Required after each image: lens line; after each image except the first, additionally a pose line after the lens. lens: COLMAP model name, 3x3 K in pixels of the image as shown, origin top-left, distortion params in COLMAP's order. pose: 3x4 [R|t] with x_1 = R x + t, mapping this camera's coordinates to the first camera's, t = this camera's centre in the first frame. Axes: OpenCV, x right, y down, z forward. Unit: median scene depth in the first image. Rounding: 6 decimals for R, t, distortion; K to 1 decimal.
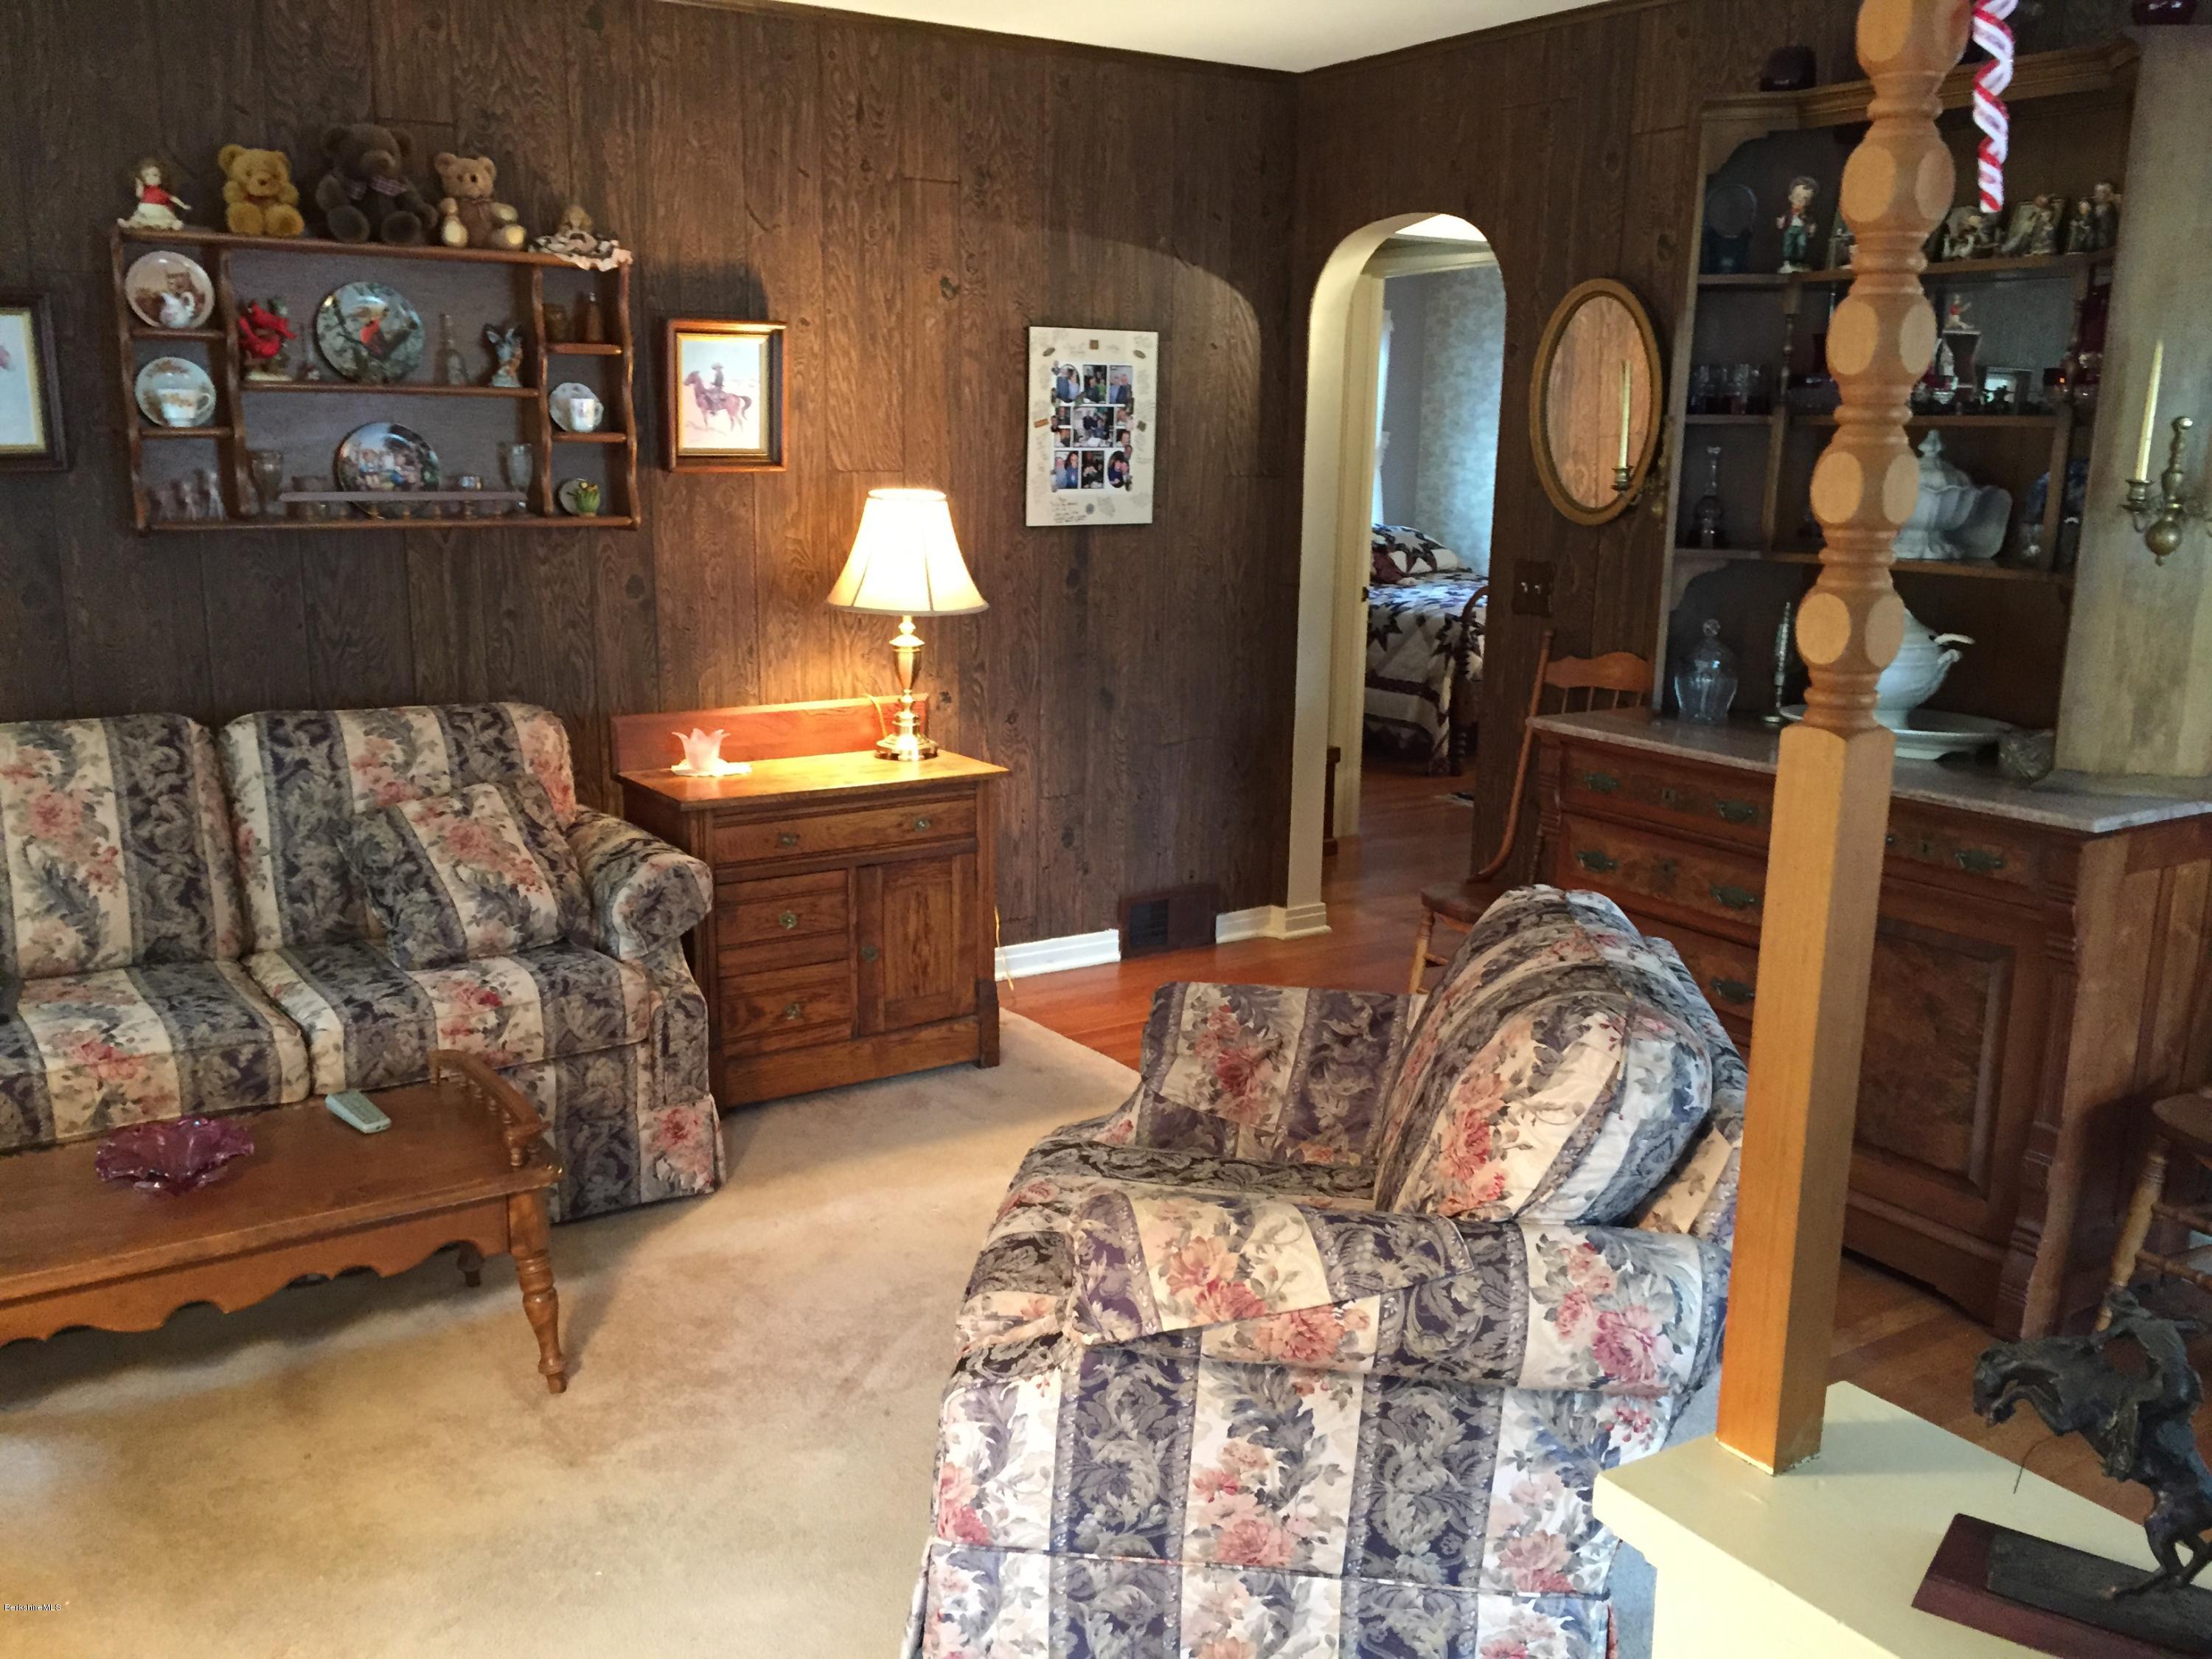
lens RADIAL K [[1924.9, 0, 1101.8], [0, 1924.9, 838.2], [0, 0, 1]] dist [0.078586, -0.083262]
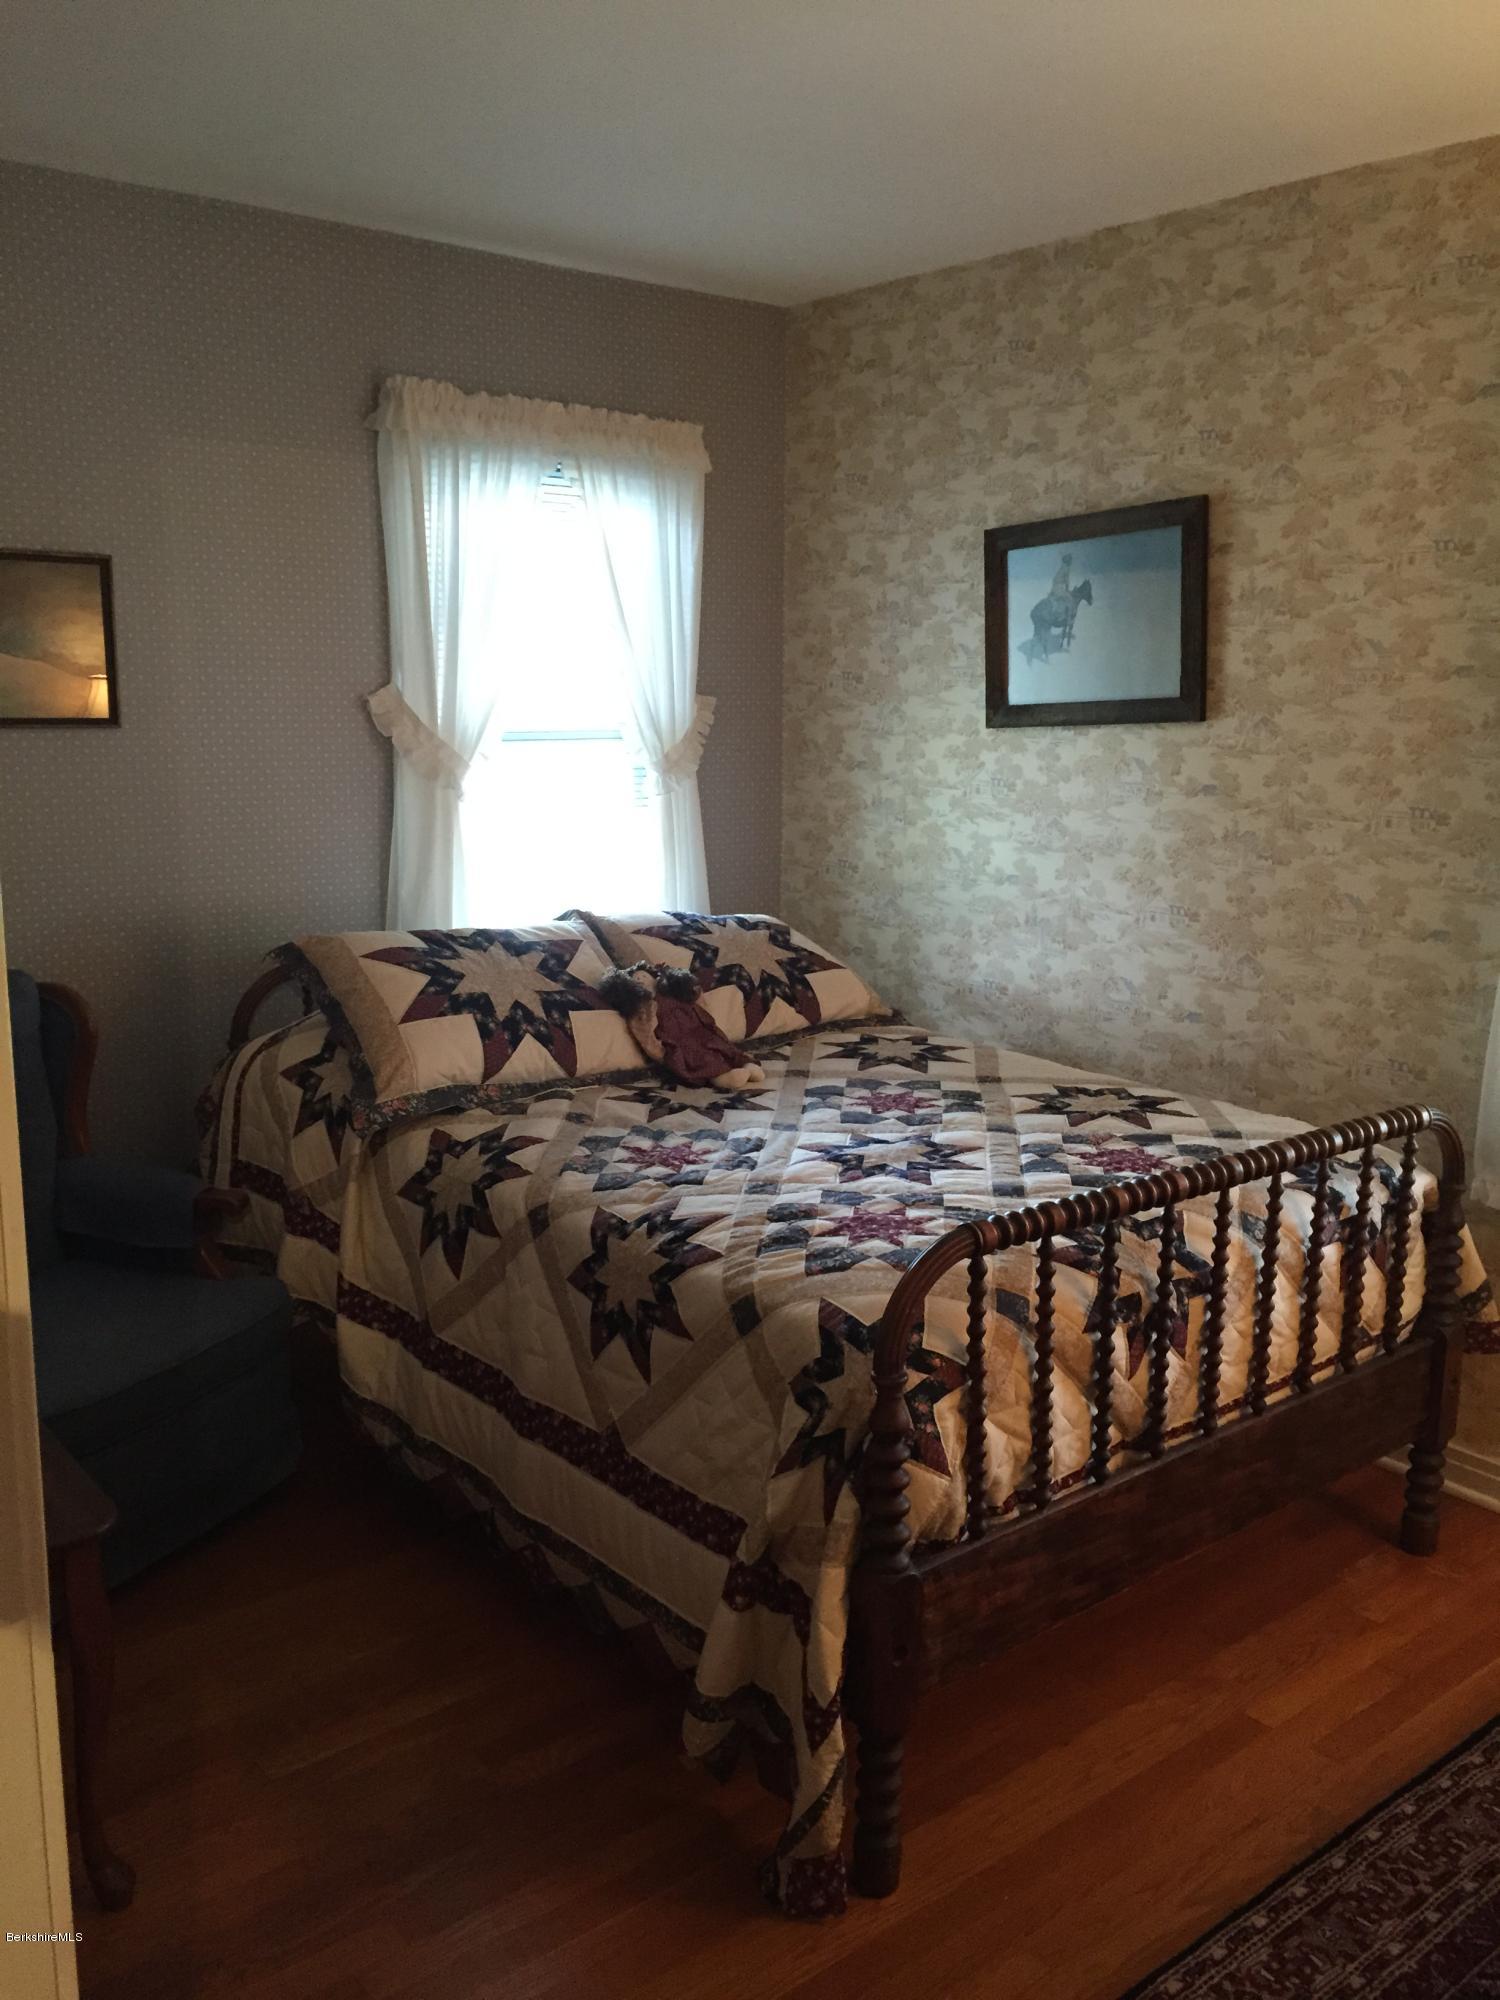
lens RADIAL K [[1740.5, 0, 750.2], [0, 1740.5, 1004.5], [0, 0, 1]] dist [0.078586, -0.083262]
pose [[0.994606, -0.026234, 0.100353, 0.140534], [0.029433, 0.999101, -0.030523, -0.153685], [-0.099462, 0.033312, 0.994484, 0.729700]]
